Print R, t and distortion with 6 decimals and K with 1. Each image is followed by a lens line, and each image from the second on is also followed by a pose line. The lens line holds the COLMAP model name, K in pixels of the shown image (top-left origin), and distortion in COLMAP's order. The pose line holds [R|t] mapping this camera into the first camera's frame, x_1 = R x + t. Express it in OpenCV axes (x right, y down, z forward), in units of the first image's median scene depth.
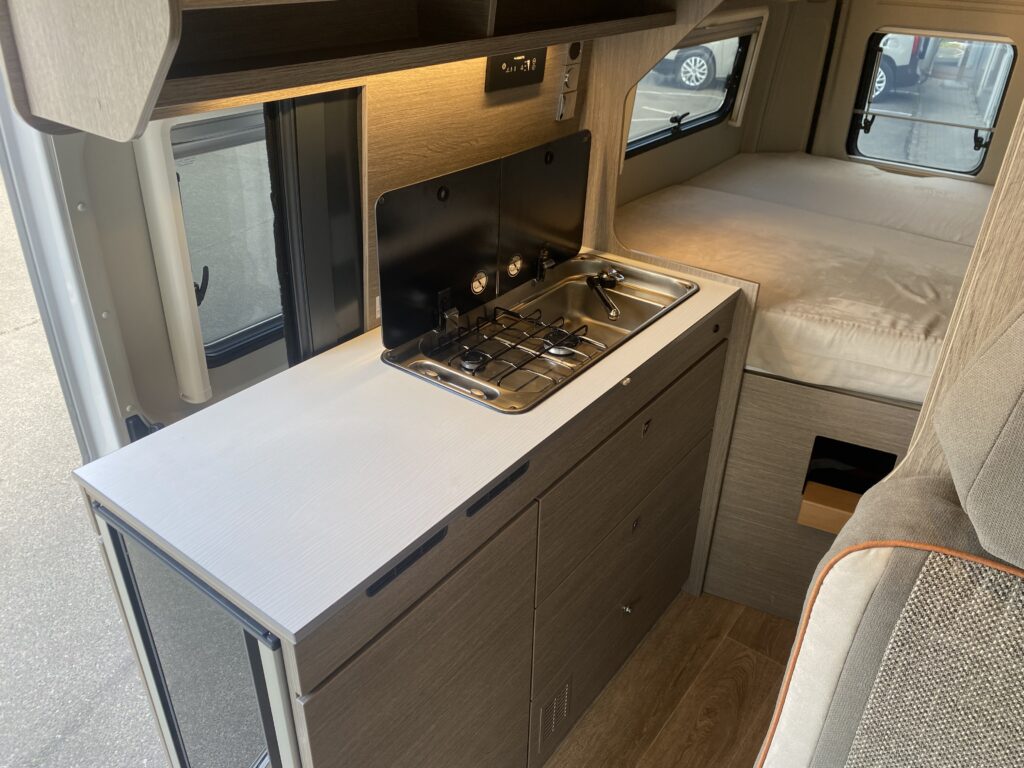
lens RADIAL K [[781.6, 0, 522.3], [0, 781.6, 377.5], [0, 0, 1]] dist [0.014362, -0.006119]
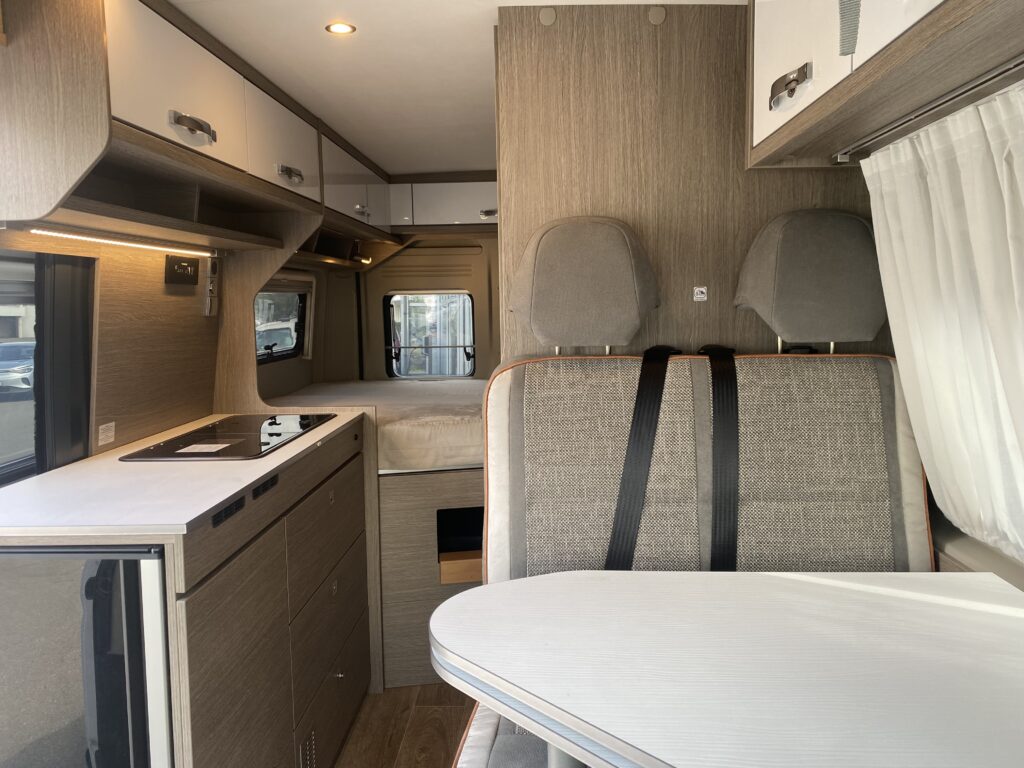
lens RADIAL K [[781.6, 0, 513.9], [0, 781.6, 379.5], [0, 0, 1]] dist [0.014362, -0.006119]
pose [[0.823259, -0.092584, 0.560064, -0.253924], [0.314735, 0.895527, -0.314601, 0.323729], [-0.472426, 0.435270, 0.766390, -0.220642]]
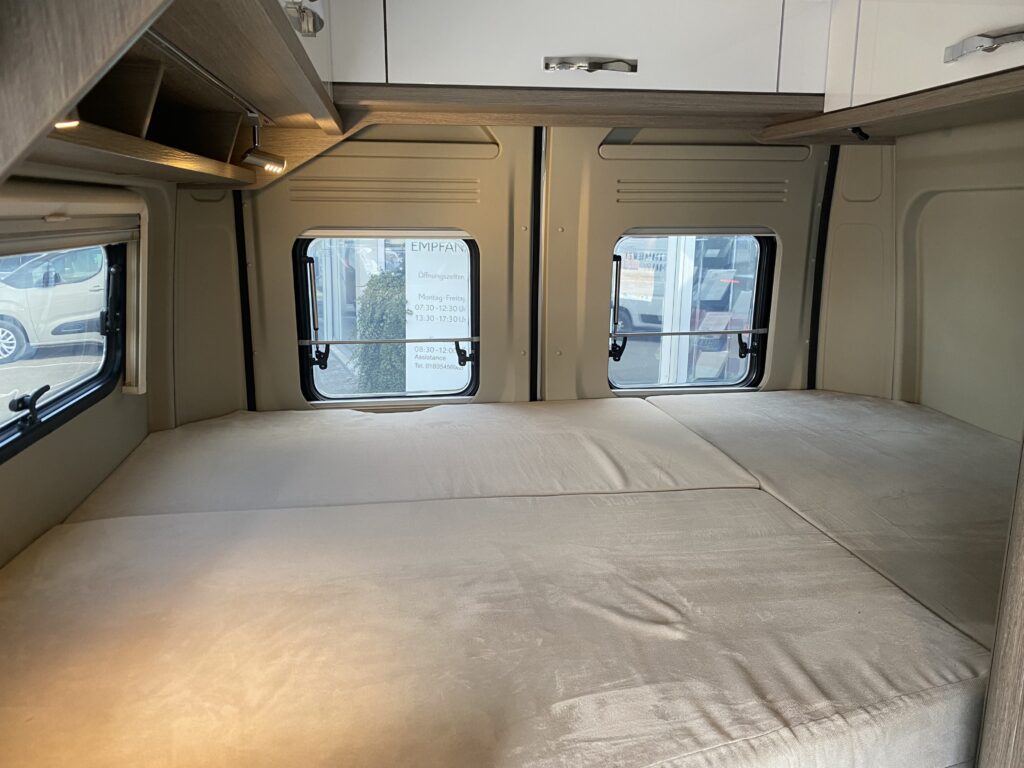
lens RADIAL K [[781.6, 0, 503.4], [0, 781.6, 376.4], [0, 0, 1]] dist [0.014362, -0.006119]
pose [[0.704566, -0.170952, 0.688740, 0.092015], [0.371568, 0.915744, -0.152809, -0.199193], [-0.604586, 0.363578, 0.708722, 0.585542]]
